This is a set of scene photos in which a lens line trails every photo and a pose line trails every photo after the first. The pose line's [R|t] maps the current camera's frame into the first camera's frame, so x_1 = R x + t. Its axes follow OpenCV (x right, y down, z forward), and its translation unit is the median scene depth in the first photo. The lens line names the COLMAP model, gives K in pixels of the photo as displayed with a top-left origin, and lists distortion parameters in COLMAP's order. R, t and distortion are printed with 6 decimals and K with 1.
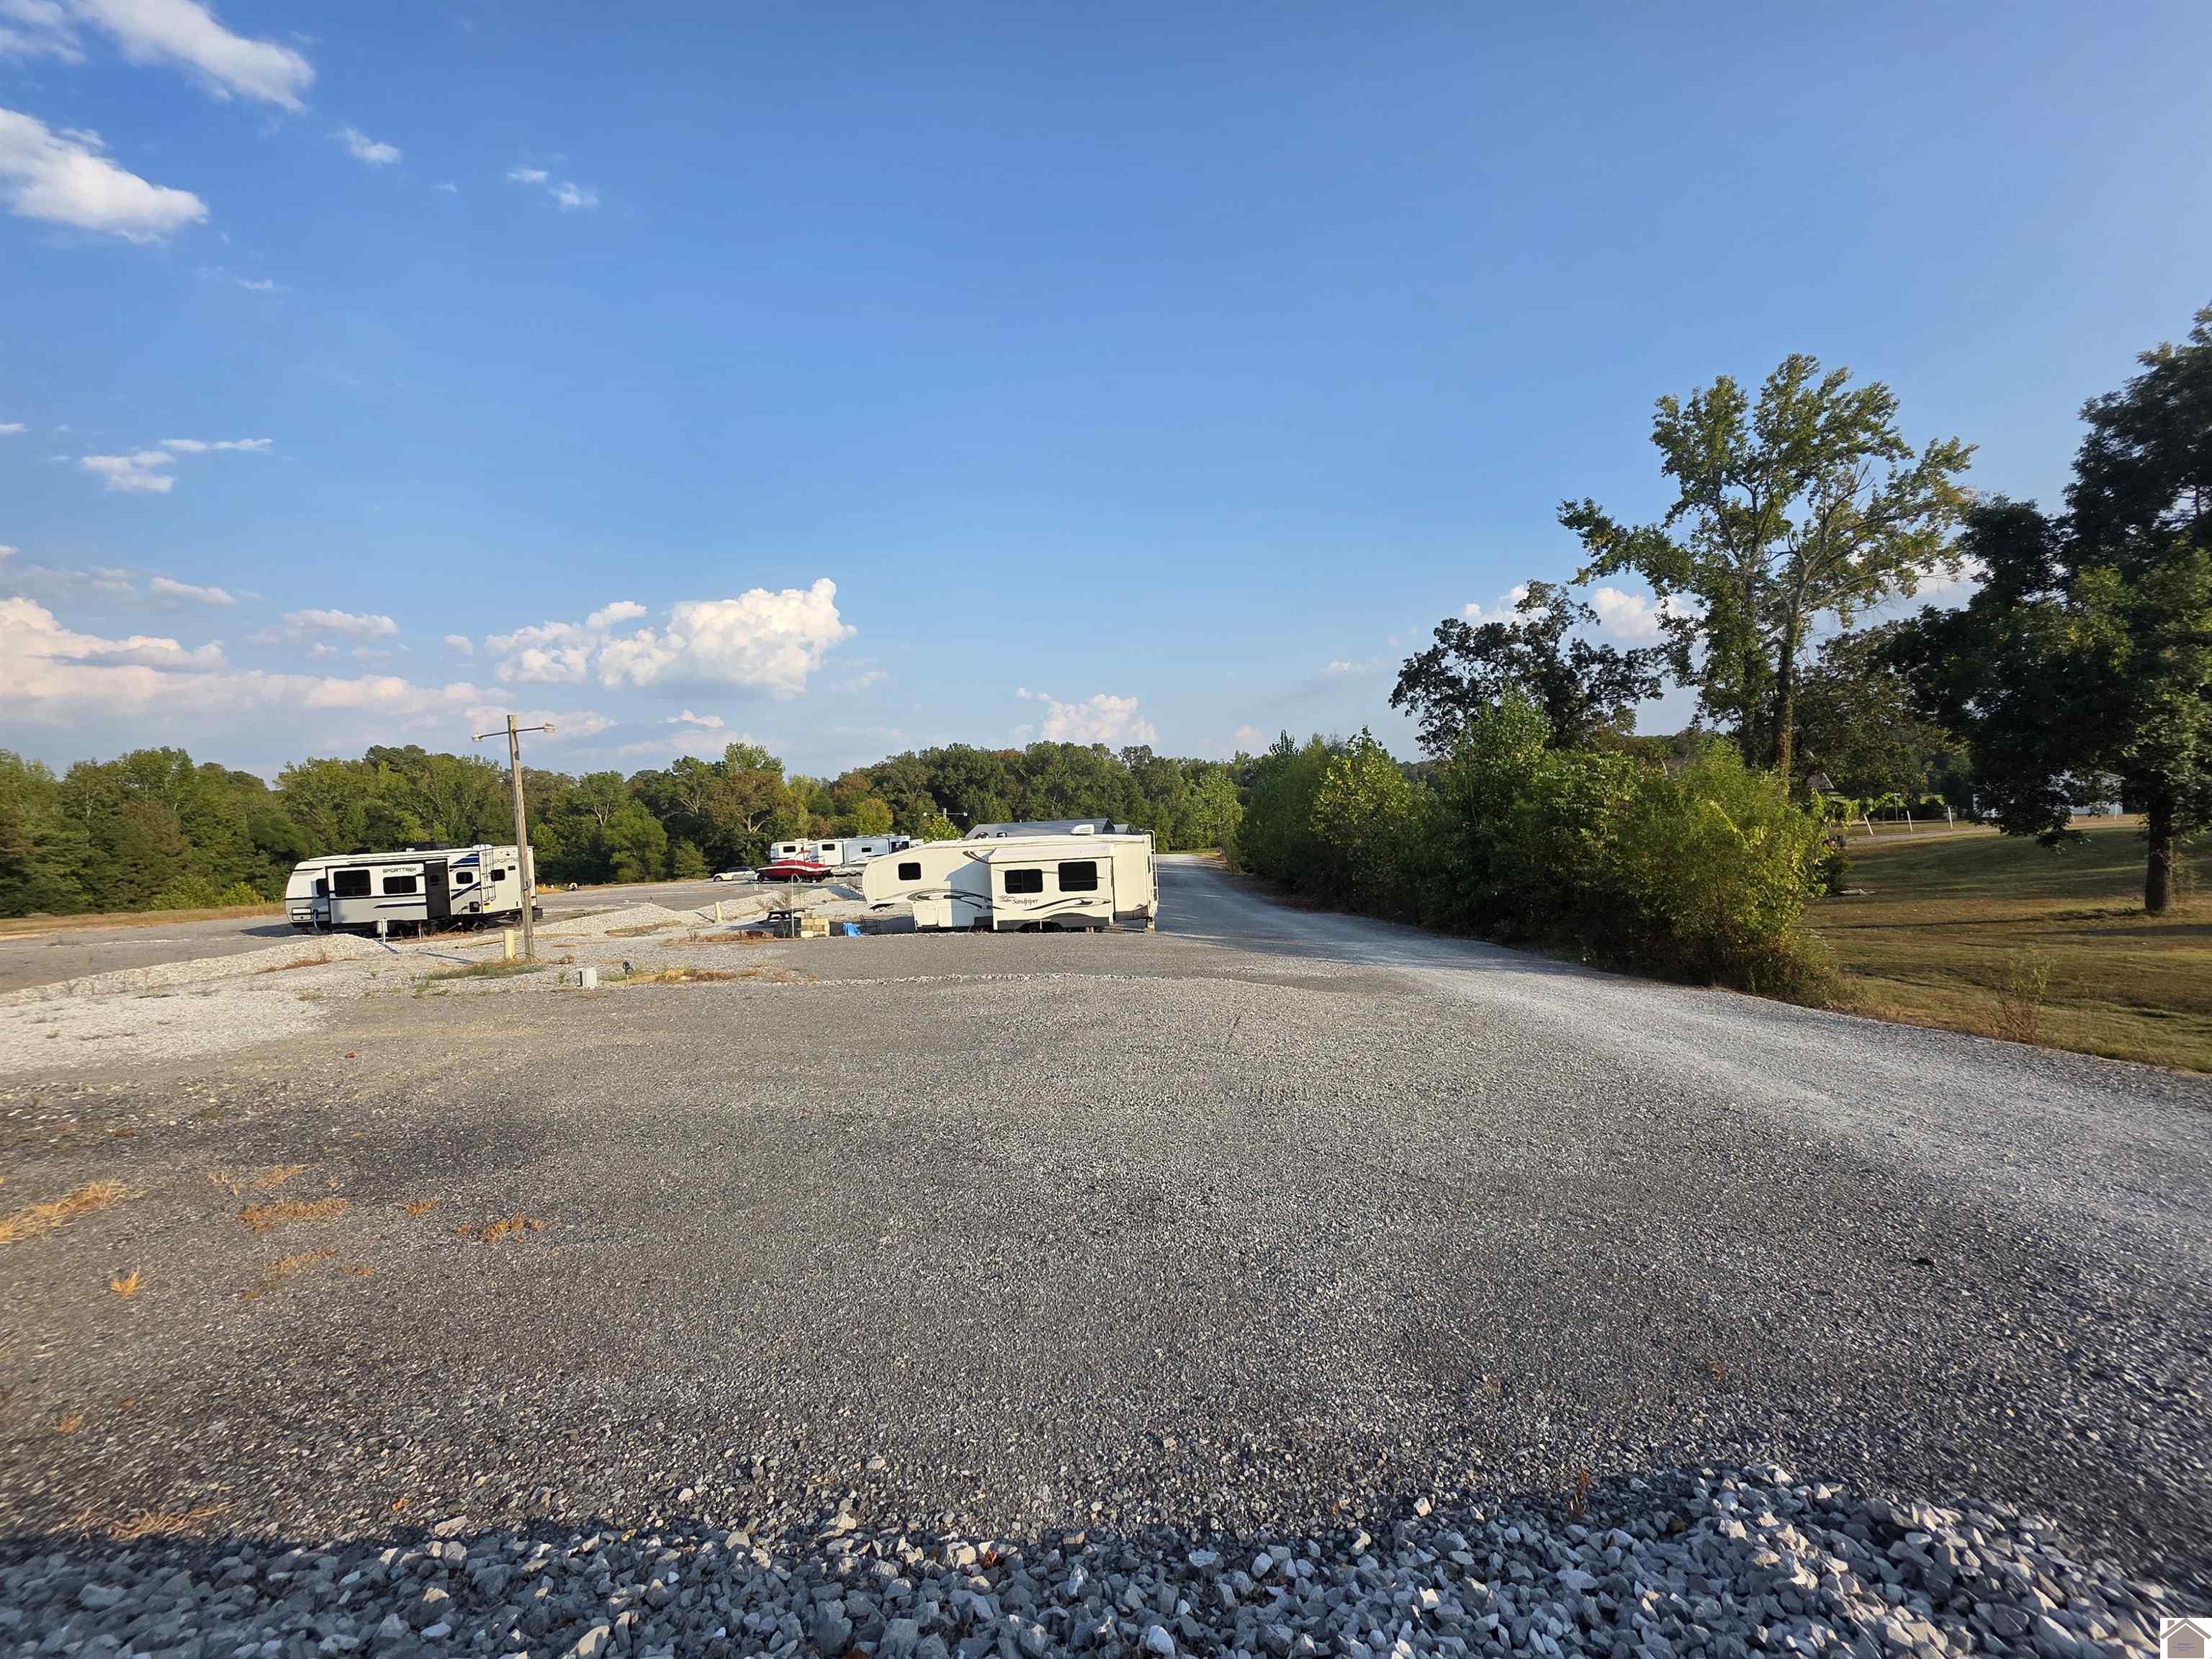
lens RADIAL K [[872.5, 0, 1100.2], [0, 872.5, 821.2], [0, 0, 1]] dist [-0.002435, 0.000056]
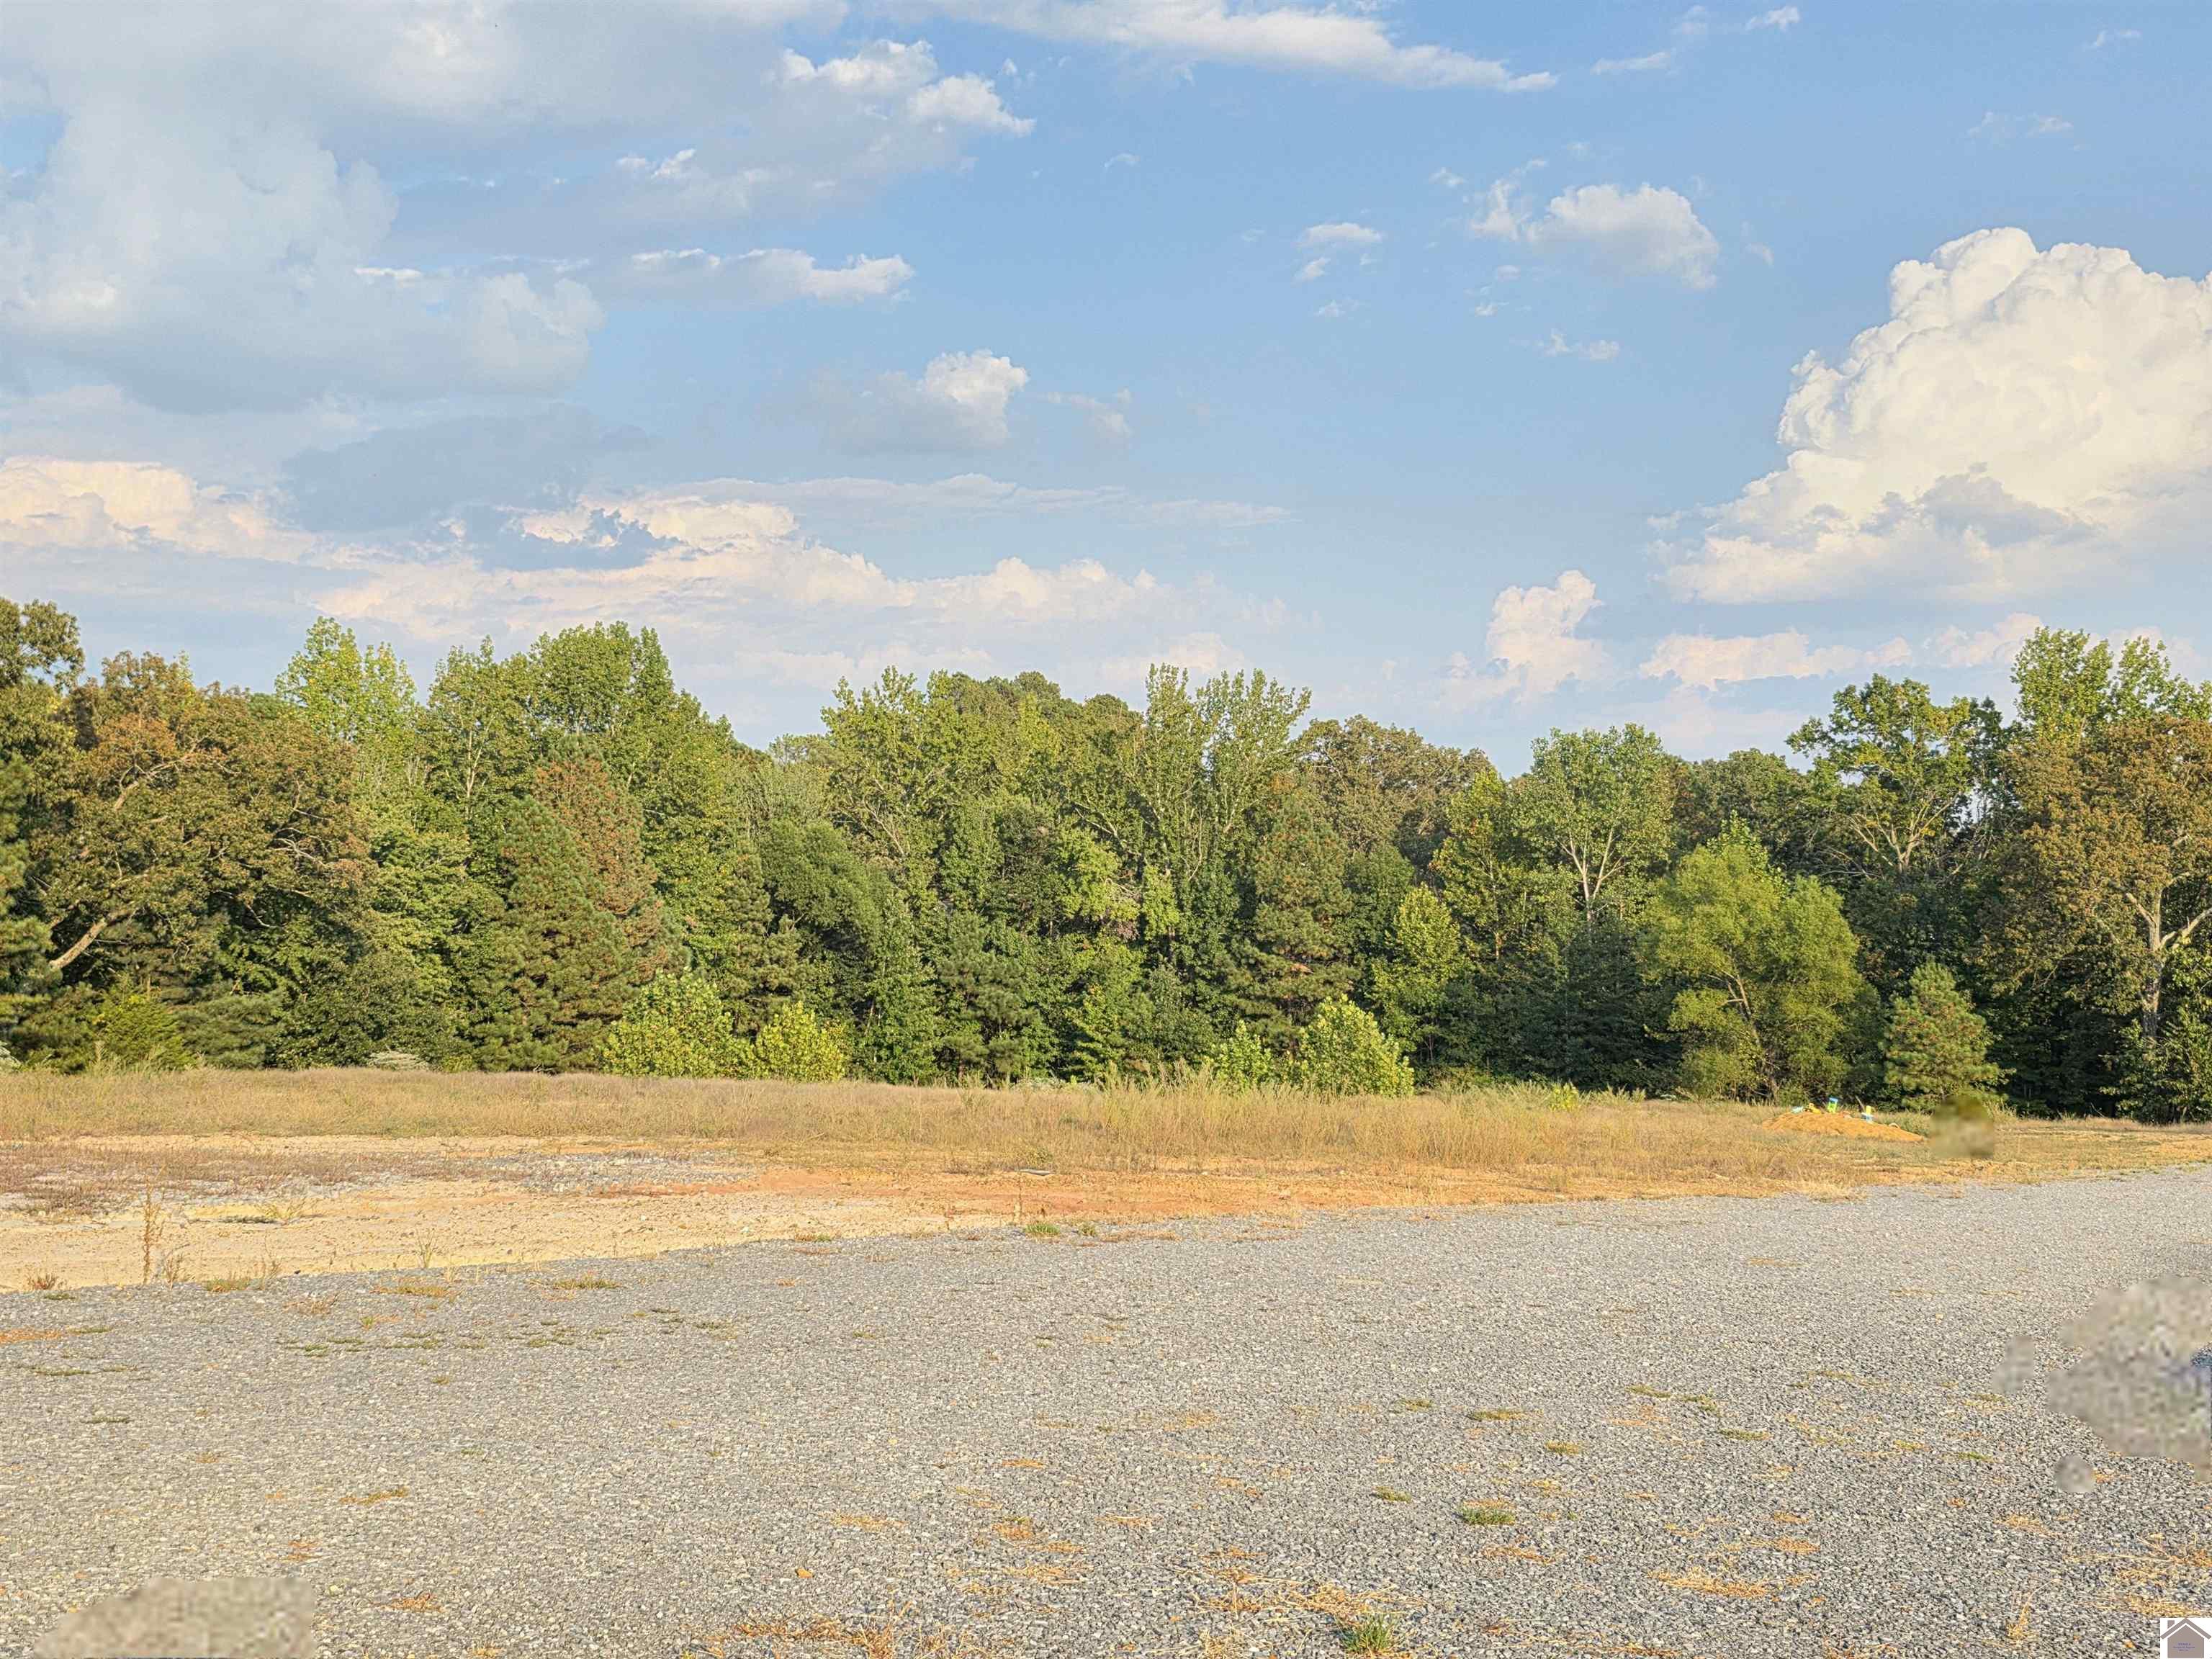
lens RADIAL K [[2585.7, 0, 1151.9], [0, 2585.7, 831.6], [0, 0, 1]] dist [0.207111, -0.621140]
pose [[0.833559, 0.034417, -0.551357, -0.224879], [-0.059290, 0.997866, -0.027347, 0.016747], [0.549240, 0.055485, 0.833821, 0.169573]]
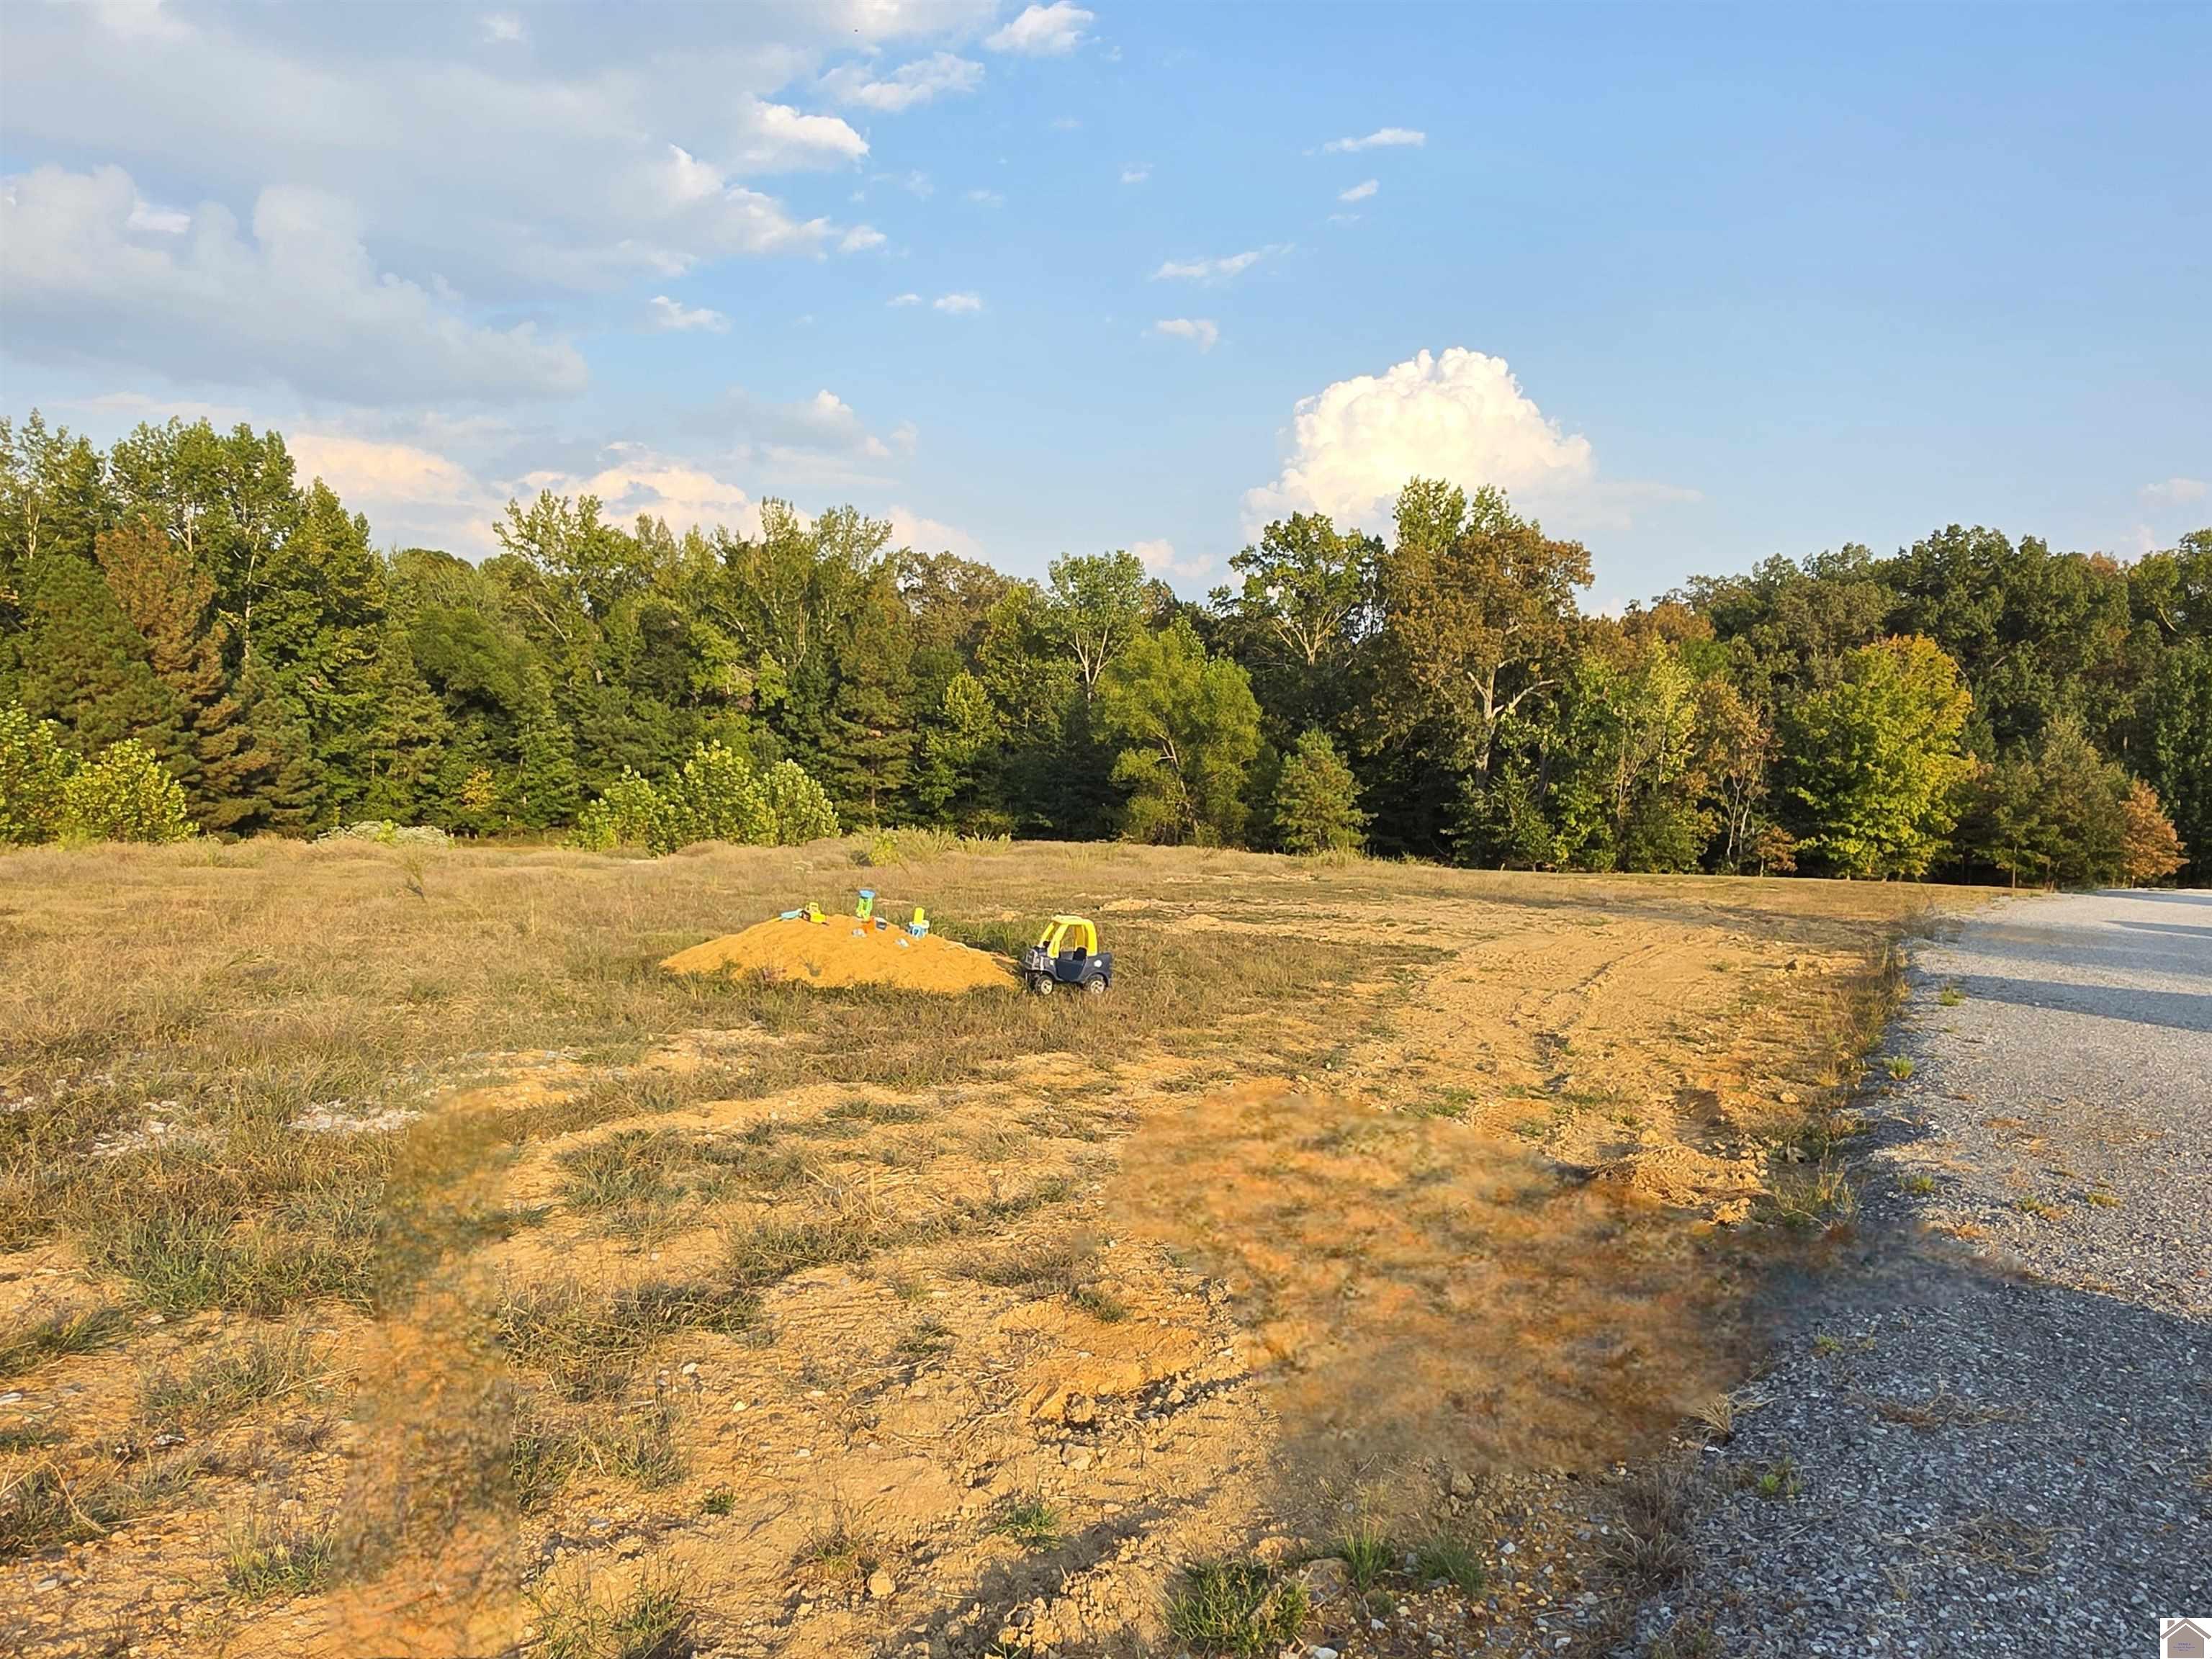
lens RADIAL K [[1426.3, 0, 1122.2], [0, 1426.3, 842.8], [0, 0, 1]] dist [-0.006052, -0.000252]
pose [[0.888782, 0.104586, -0.446237, -0.289127], [-0.075670, 0.993740, 0.082192, 0.025591], [0.452040, -0.039284, 0.891132, 0.468545]]
